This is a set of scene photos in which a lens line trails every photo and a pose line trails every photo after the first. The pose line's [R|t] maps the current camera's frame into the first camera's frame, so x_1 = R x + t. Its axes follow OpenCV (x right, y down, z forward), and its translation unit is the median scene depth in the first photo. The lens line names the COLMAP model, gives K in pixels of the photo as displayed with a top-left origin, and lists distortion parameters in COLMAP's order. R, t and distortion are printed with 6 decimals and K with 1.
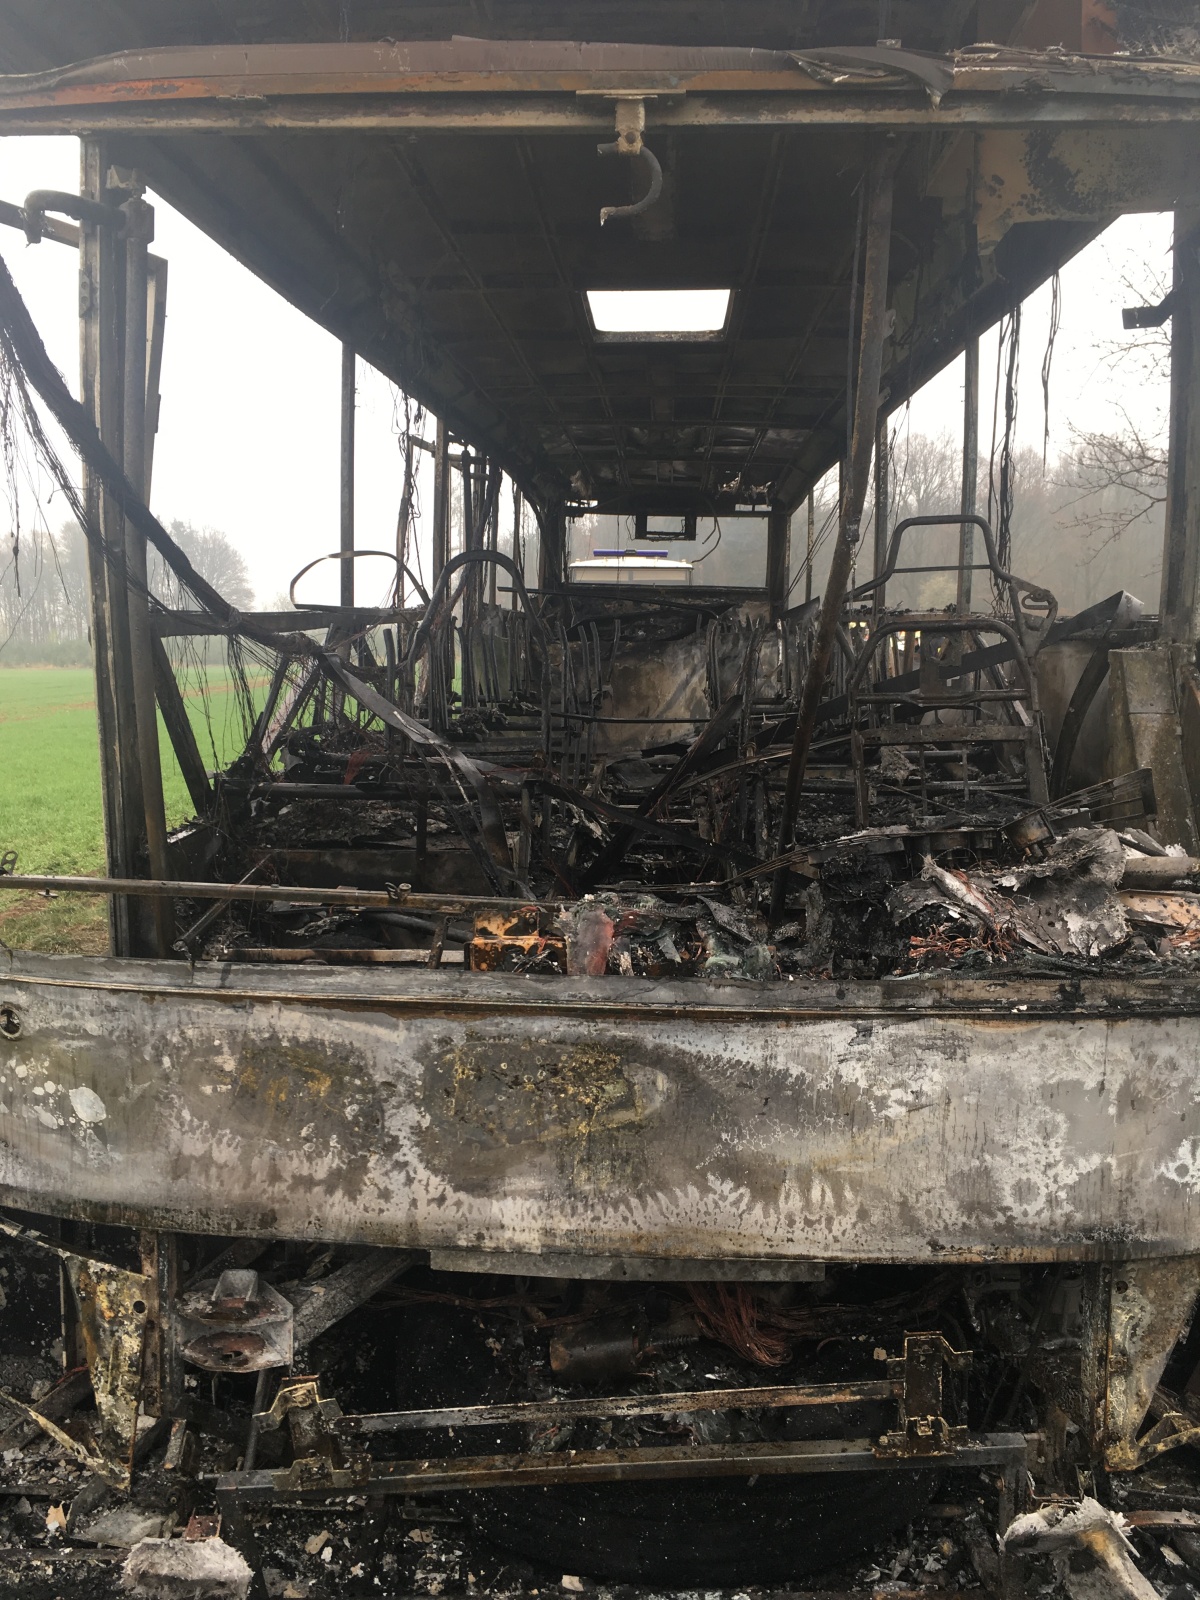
lens RADIAL K [[1349.8, 0, 598.2], [0, 1349.8, 805.5], [0, 0, 1]] dist [0.050721, -0.072536]
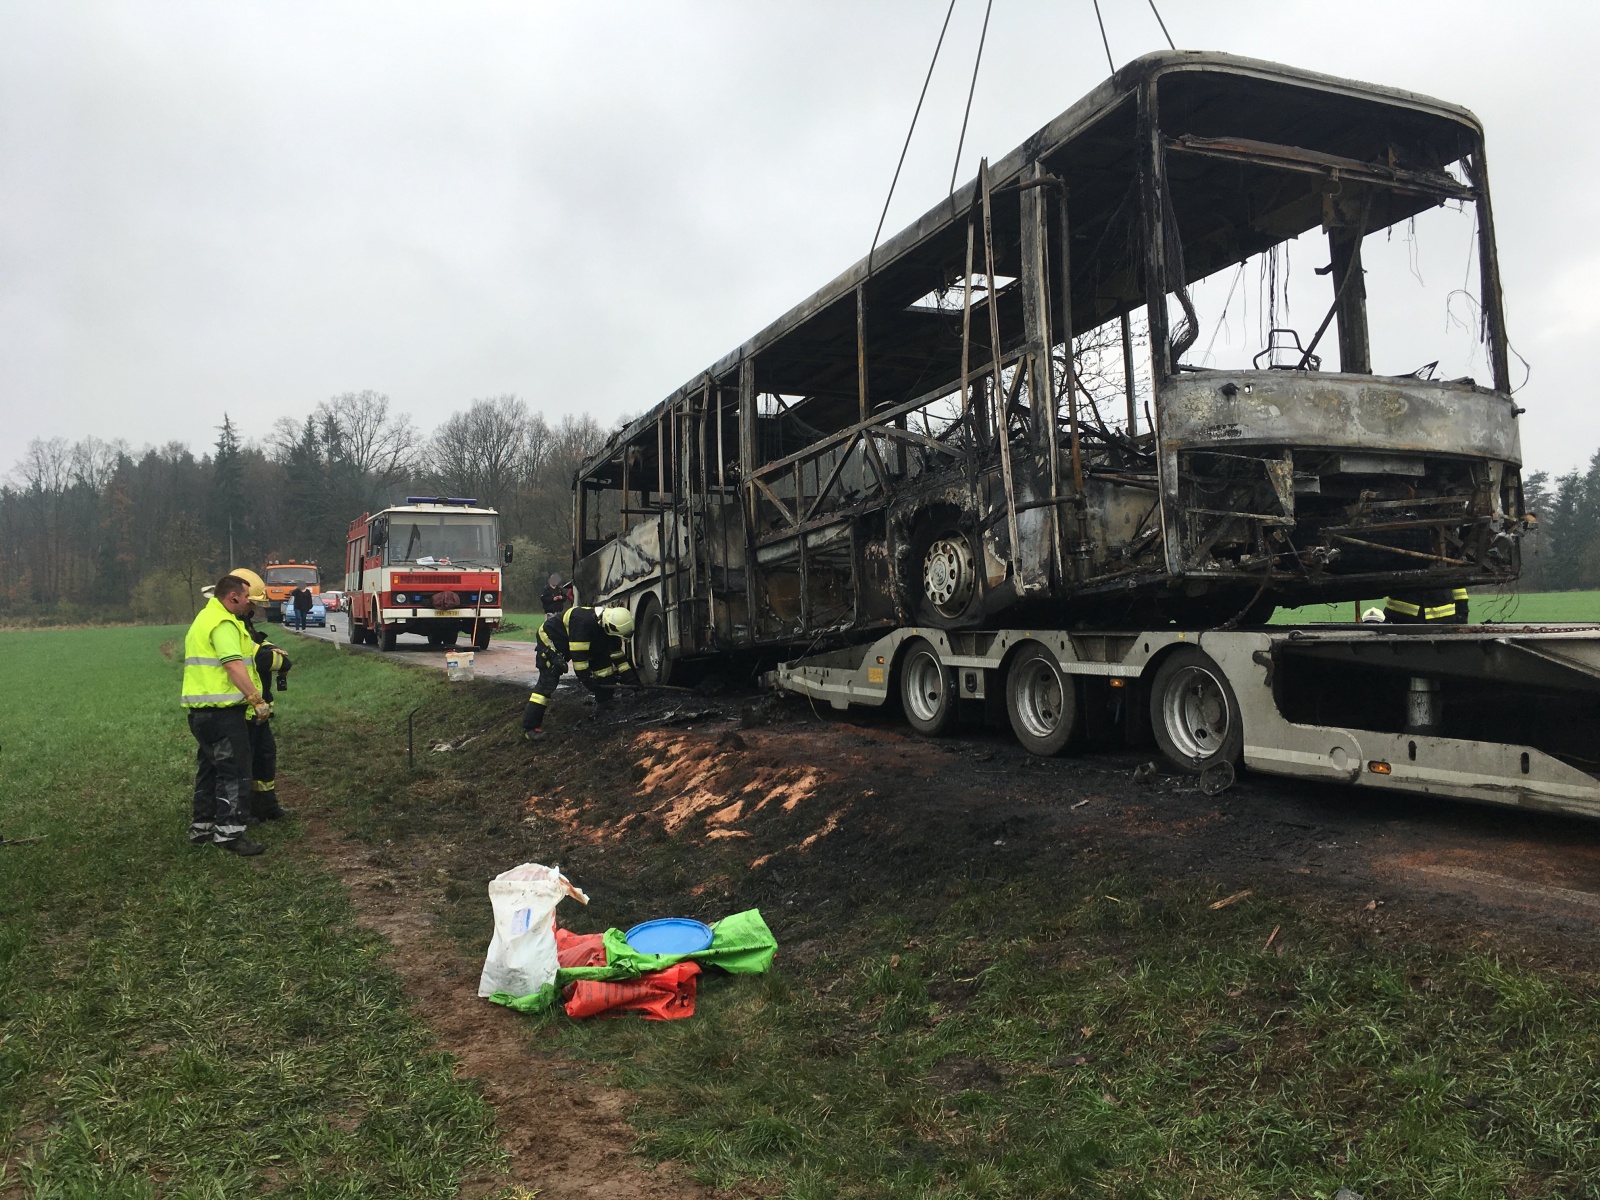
lens RADIAL K [[1382.2, 0, 801.7], [0, 1382.2, 588.6], [0, 0, 1]] dist [0.067779, -0.078982]
pose [[0.890485, 0.004795, 0.454988, -3.159974], [0.107913, 0.969190, -0.221417, 1.358389], [-0.442032, 0.246268, 0.862531, -1.457367]]
